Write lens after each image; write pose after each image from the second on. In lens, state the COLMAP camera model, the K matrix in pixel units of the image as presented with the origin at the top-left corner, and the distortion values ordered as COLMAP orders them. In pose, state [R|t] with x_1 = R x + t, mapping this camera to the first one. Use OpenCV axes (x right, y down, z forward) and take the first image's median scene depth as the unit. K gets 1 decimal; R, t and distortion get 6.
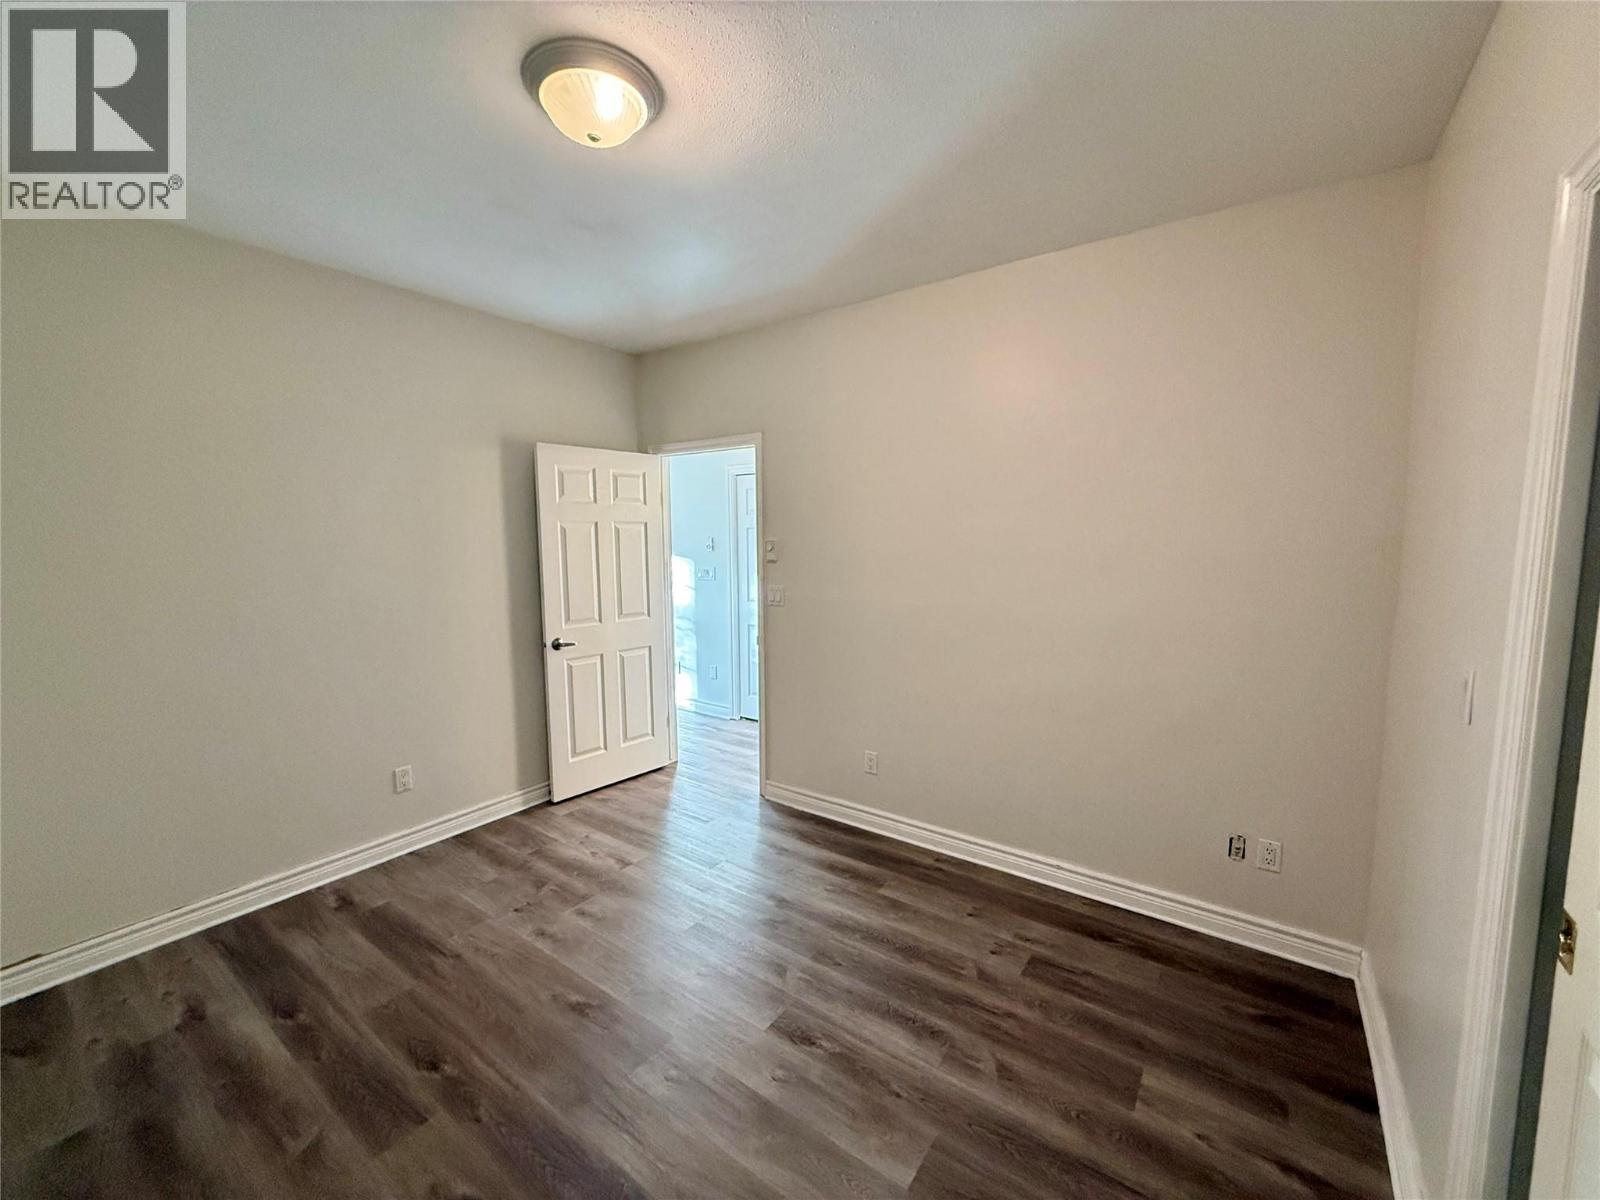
lens RADIAL K [[641.9, 0, 799.9], [0, 641.9, 601.2], [0, 0, 1]] dist [0.001004, 0.000301]
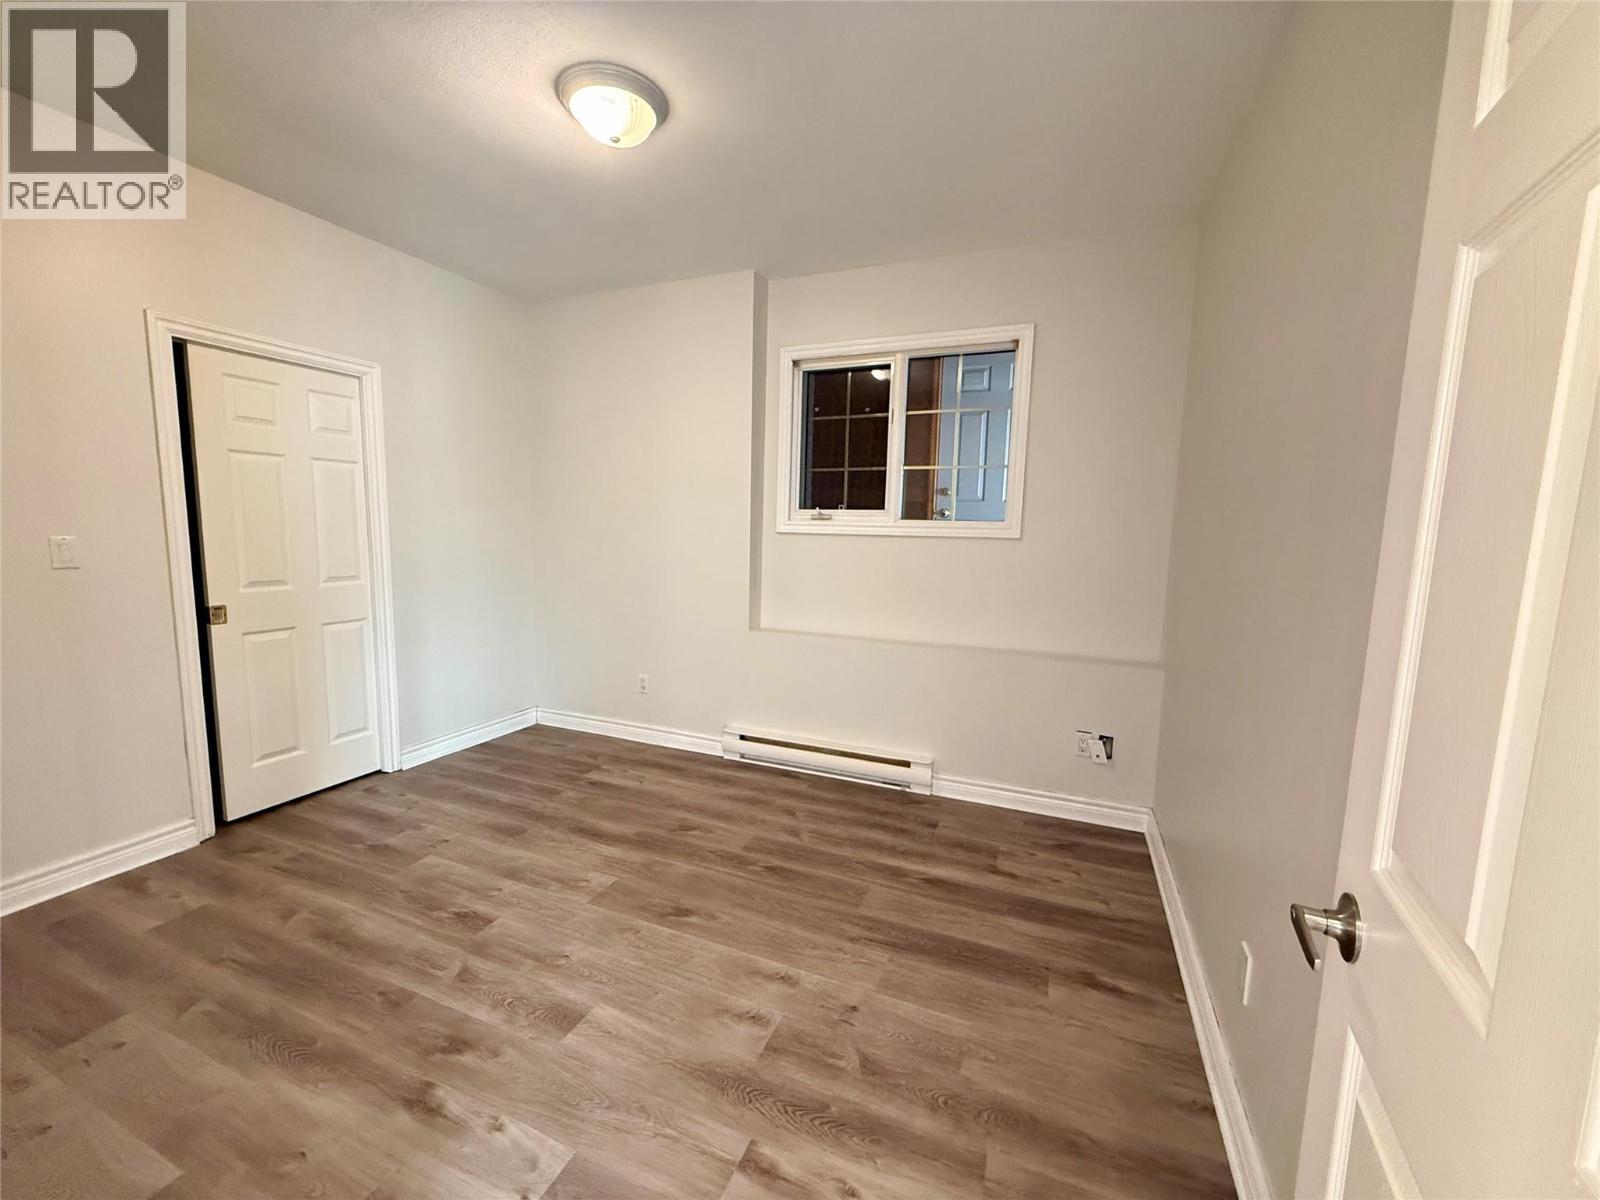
lens RADIAL K [[641.9, 0, 799.0], [0, 641.9, 599.5], [0, 0, 1]] dist [0.001004, 0.000301]
pose [[-0.974006, 0.012077, -0.226198, -0.298916], [-0.039027, 0.974699, 0.220089, -0.116489], [0.223133, 0.223196, -0.948892, 1.960276]]
